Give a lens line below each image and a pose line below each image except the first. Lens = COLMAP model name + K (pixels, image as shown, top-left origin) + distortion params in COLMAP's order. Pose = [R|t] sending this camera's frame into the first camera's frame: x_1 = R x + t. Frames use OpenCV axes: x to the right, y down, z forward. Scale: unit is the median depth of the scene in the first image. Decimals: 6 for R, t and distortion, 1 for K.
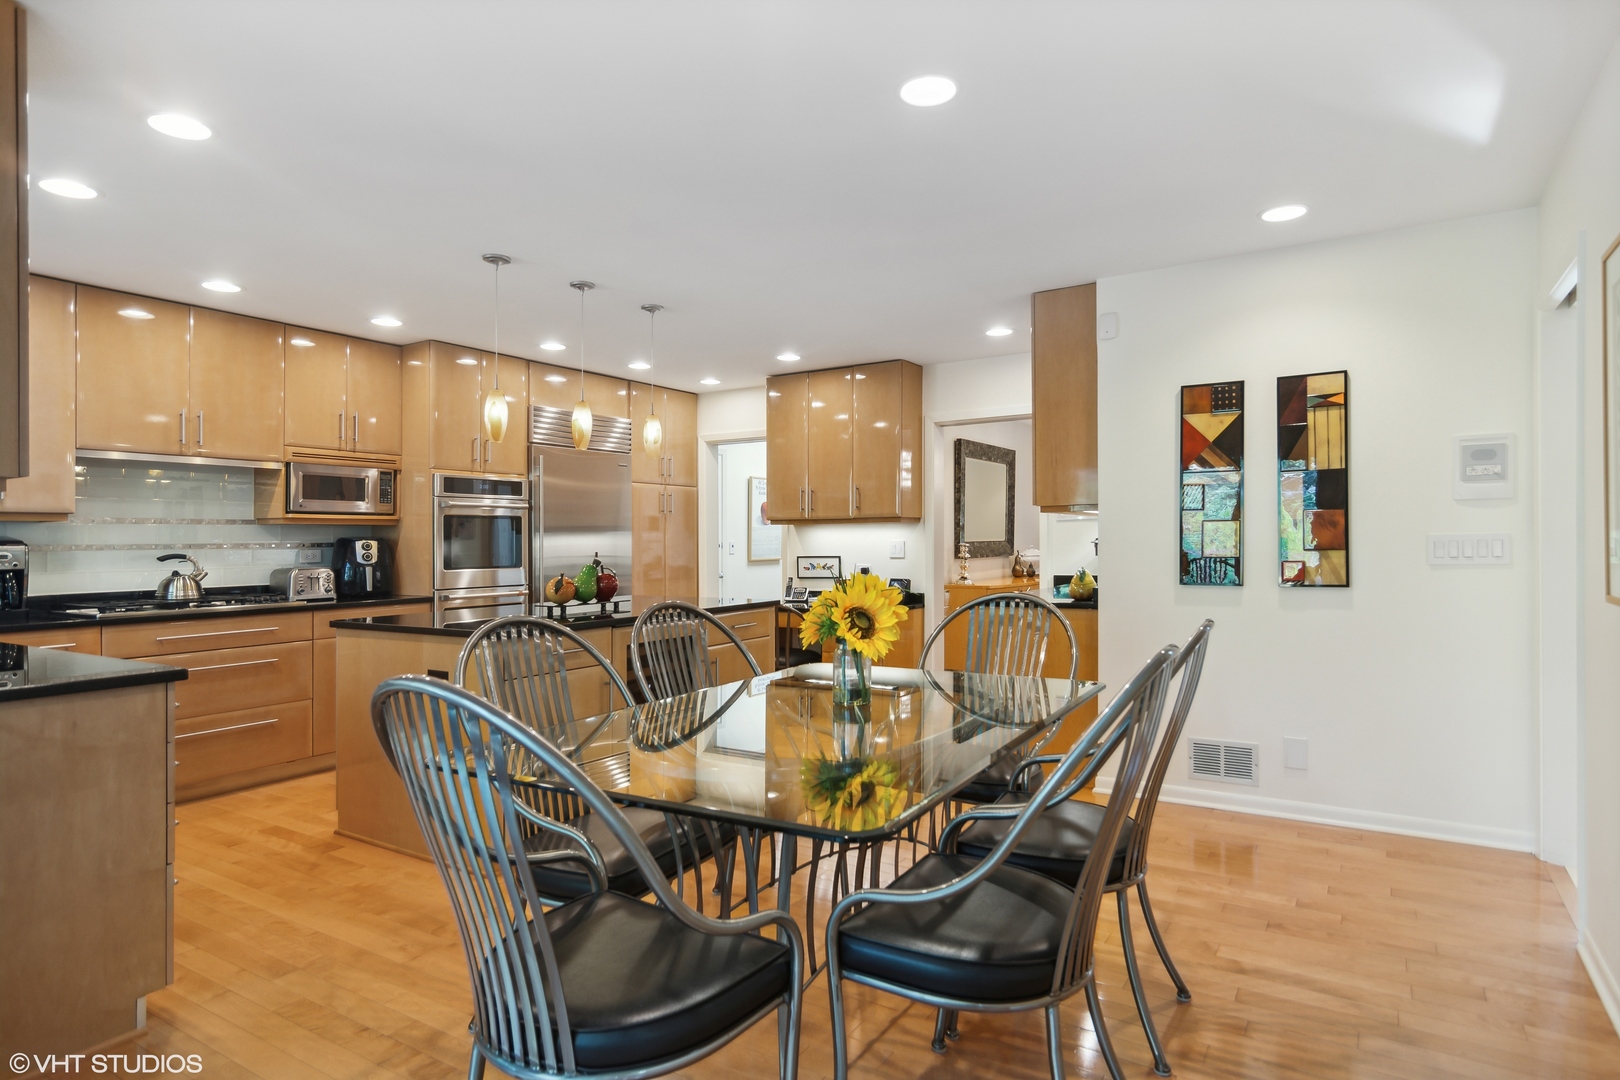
lens RADIAL K [[896.1, 0, 818.4], [0, 896.1, 527.1], [0, 0, 1]] dist [-0.000949, 0.002155]
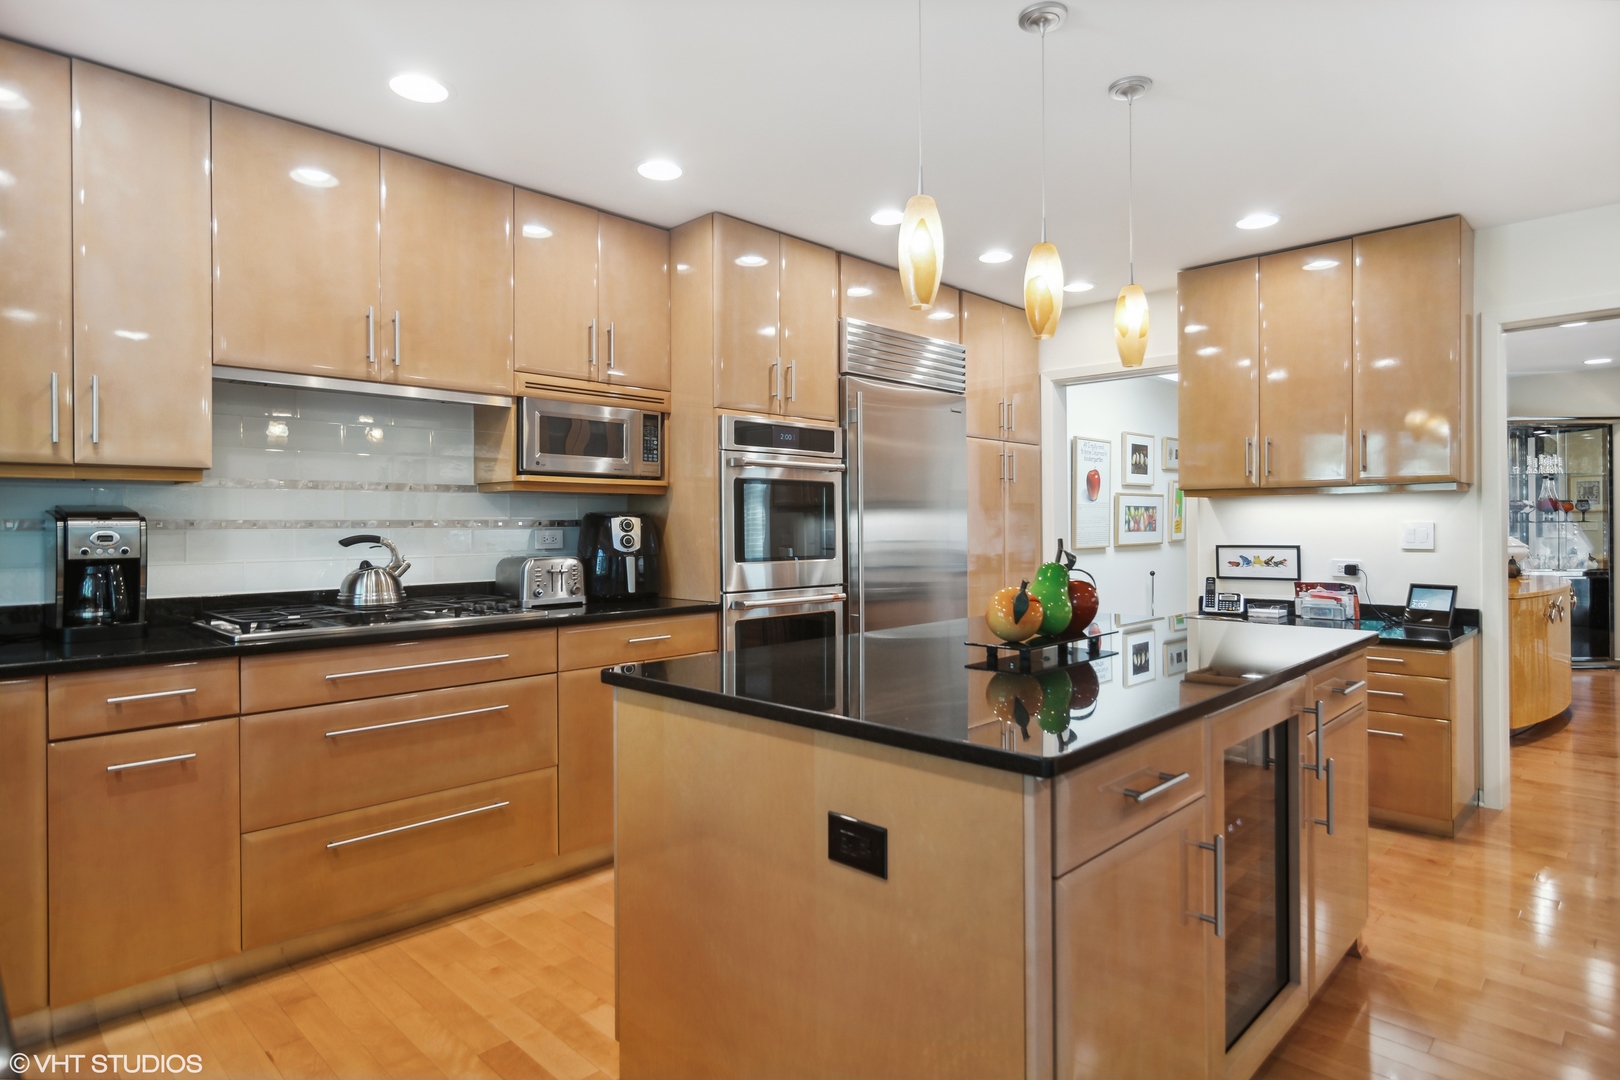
lens RADIAL K [[896.1, 0, 804.1], [0, 896.1, 534.8], [0, 0, 1]] dist [-0.000949, 0.002155]
pose [[0.976287, 0.008195, -0.216325, -0.233794], [-0.002175, 0.999604, 0.028051, 0.009571], [0.216470, -0.026915, 0.975918, 0.382332]]
